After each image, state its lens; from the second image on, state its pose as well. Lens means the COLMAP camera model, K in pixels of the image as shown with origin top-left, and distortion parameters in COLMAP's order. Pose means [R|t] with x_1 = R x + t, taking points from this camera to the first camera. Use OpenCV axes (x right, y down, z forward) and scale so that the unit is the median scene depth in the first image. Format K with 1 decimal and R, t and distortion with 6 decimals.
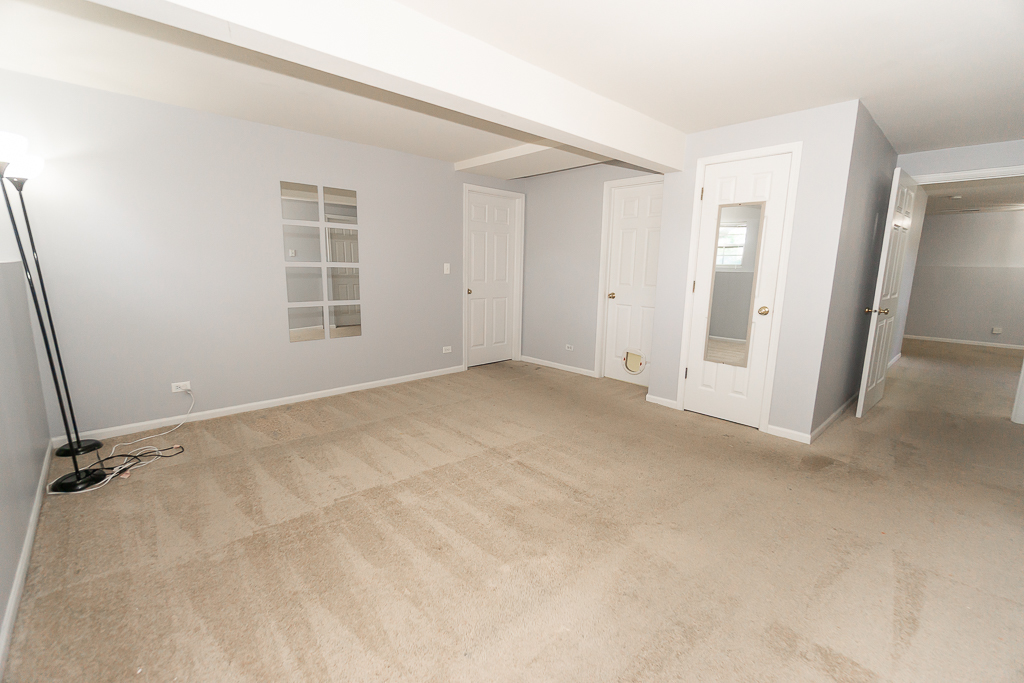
lens RADIAL K [[441.0, 0, 509.8], [0, 441.0, 344.4], [0, 0, 1]] dist [-0.007952, 0.001237]
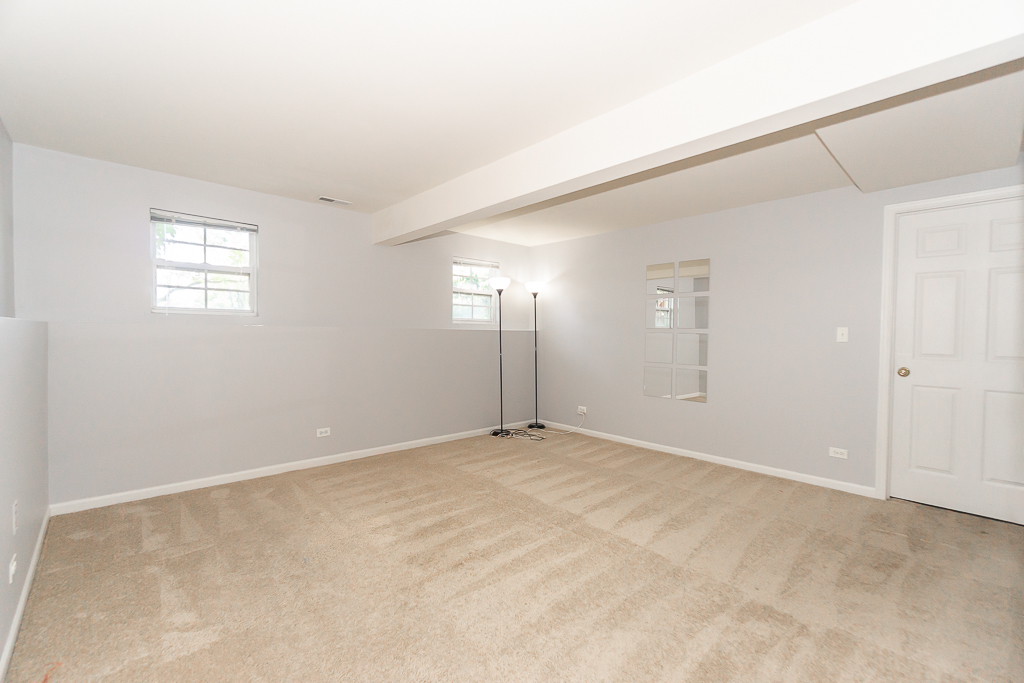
lens RADIAL K [[441.0, 0, 512.3], [0, 441.0, 342.0], [0, 0, 1]] dist [-0.007952, 0.001237]
pose [[0.004387, -0.007386, -0.999963, 0.725585], [-0.199999, 0.979762, -0.008114, -0.067927], [0.979786, 0.200028, 0.002821, 0.658615]]
